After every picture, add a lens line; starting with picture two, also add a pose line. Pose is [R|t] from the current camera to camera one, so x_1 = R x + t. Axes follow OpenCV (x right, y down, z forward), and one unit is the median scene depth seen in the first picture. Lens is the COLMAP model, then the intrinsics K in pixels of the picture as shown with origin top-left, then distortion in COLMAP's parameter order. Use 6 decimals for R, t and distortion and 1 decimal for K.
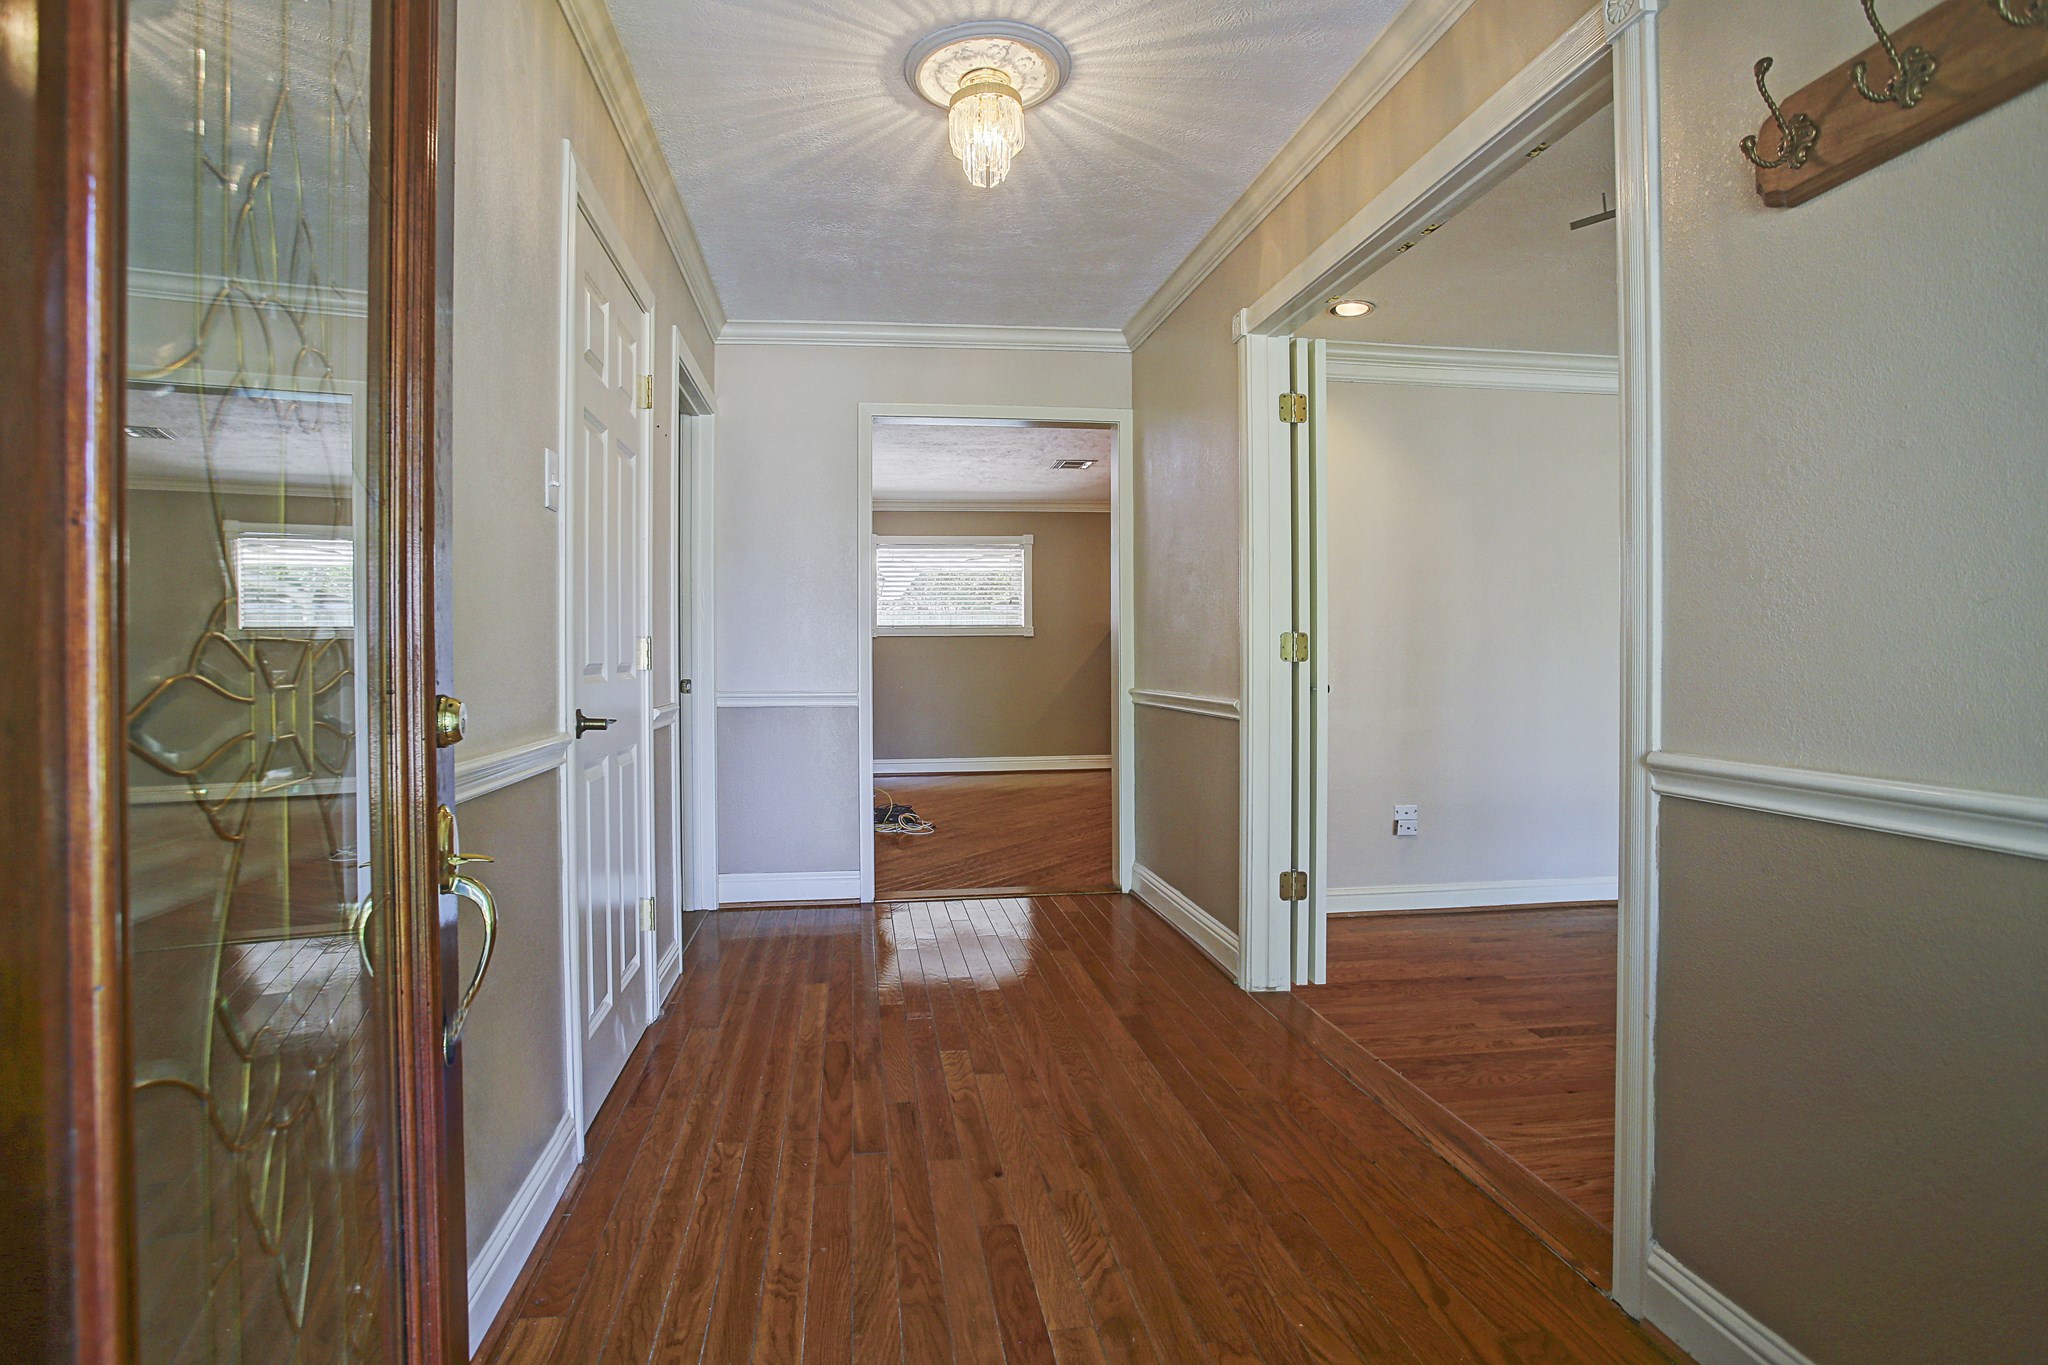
lens RADIAL K [[1016.2, 0, 1016.8], [0, 1016.2, 678.2], [0, 0, 1]] dist [-0.042538, 0.009905]
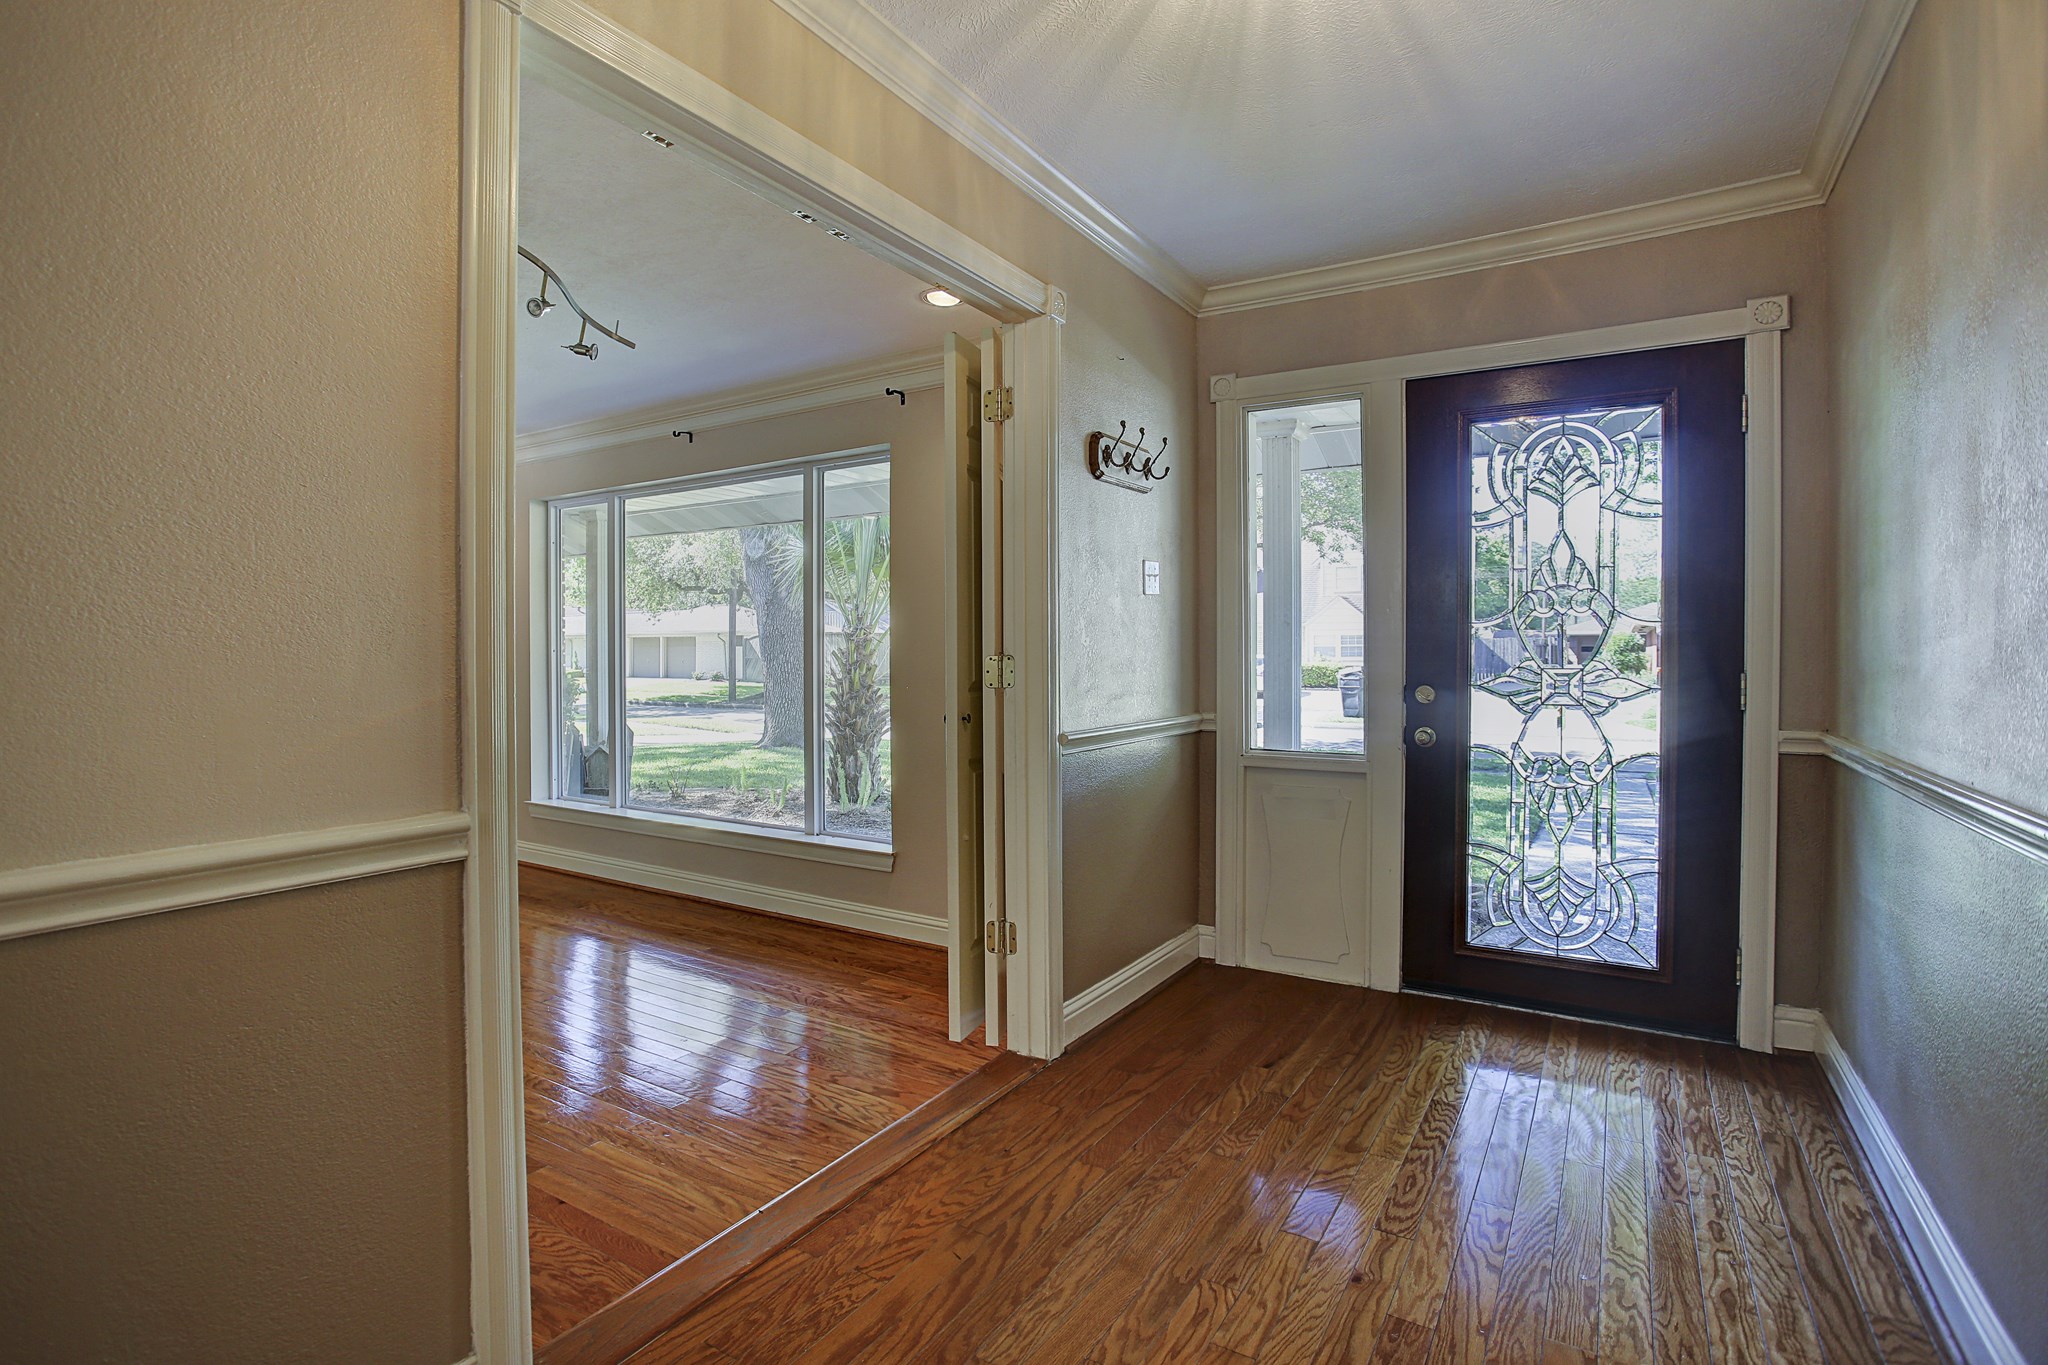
lens RADIAL K [[1016.2, 0, 1009.4], [0, 1016.2, 676.6], [0, 0, 1]] dist [-0.042538, 0.009905]
pose [[-0.763211, -0.015296, 0.645969, -0.380355], [0.005713, 0.999521, 0.030418, -0.060504], [-0.646125, 0.026905, -0.762758, 2.069249]]
